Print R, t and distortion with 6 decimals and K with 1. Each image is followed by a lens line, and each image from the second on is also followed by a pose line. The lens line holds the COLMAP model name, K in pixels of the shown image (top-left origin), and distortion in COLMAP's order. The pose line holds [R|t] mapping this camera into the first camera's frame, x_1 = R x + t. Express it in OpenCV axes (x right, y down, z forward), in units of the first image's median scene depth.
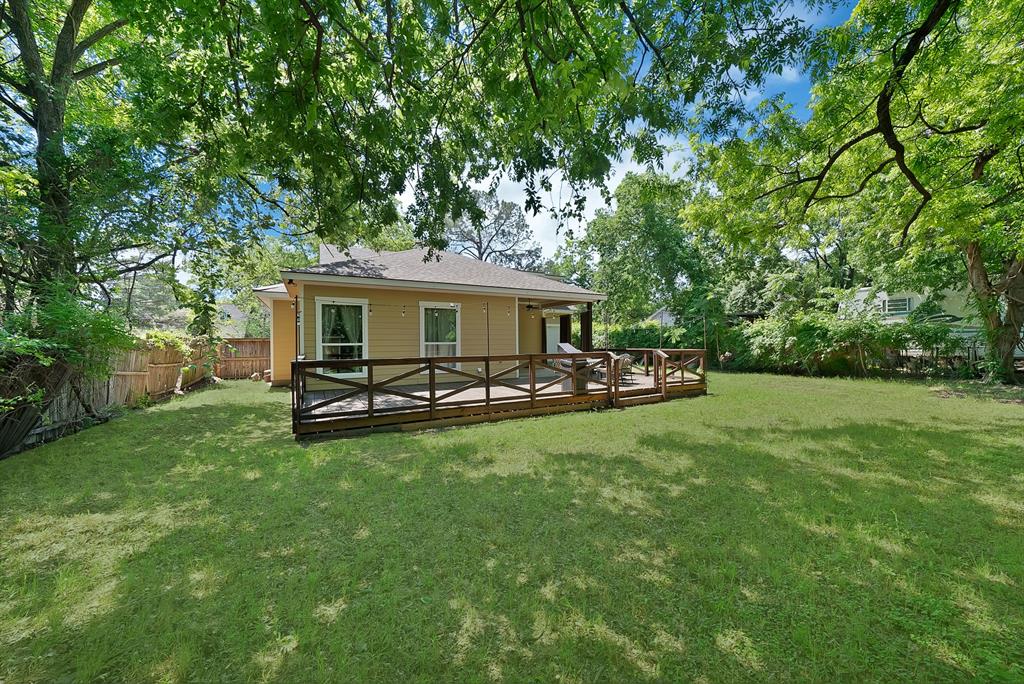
lens RADIAL K [[365.0, 0, 512.9], [0, 365.0, 348.6], [0, 0, 1]] dist [-0.022285, 0.000130]
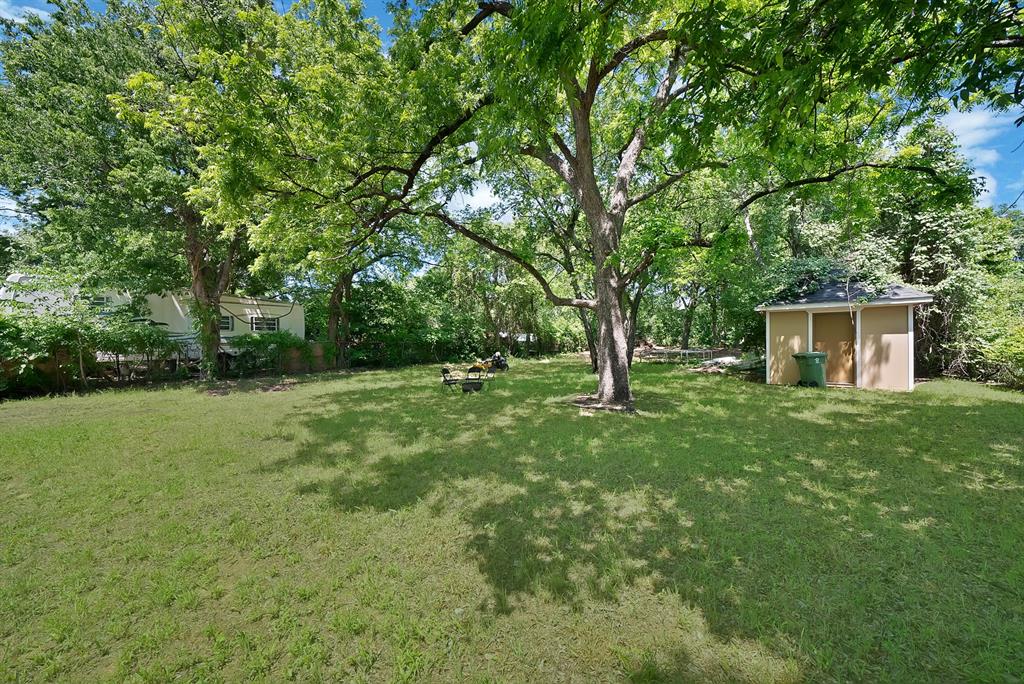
lens RADIAL K [[365.0, 0, 512.9], [0, 365.0, 348.6], [0, 0, 1]] dist [-0.022285, 0.000130]
pose [[-0.428439, -0.002572, 0.903567, -0.130134], [0.024917, 0.999582, 0.014660, 0.000464], [-0.903227, 0.028795, -0.428195, 0.548445]]
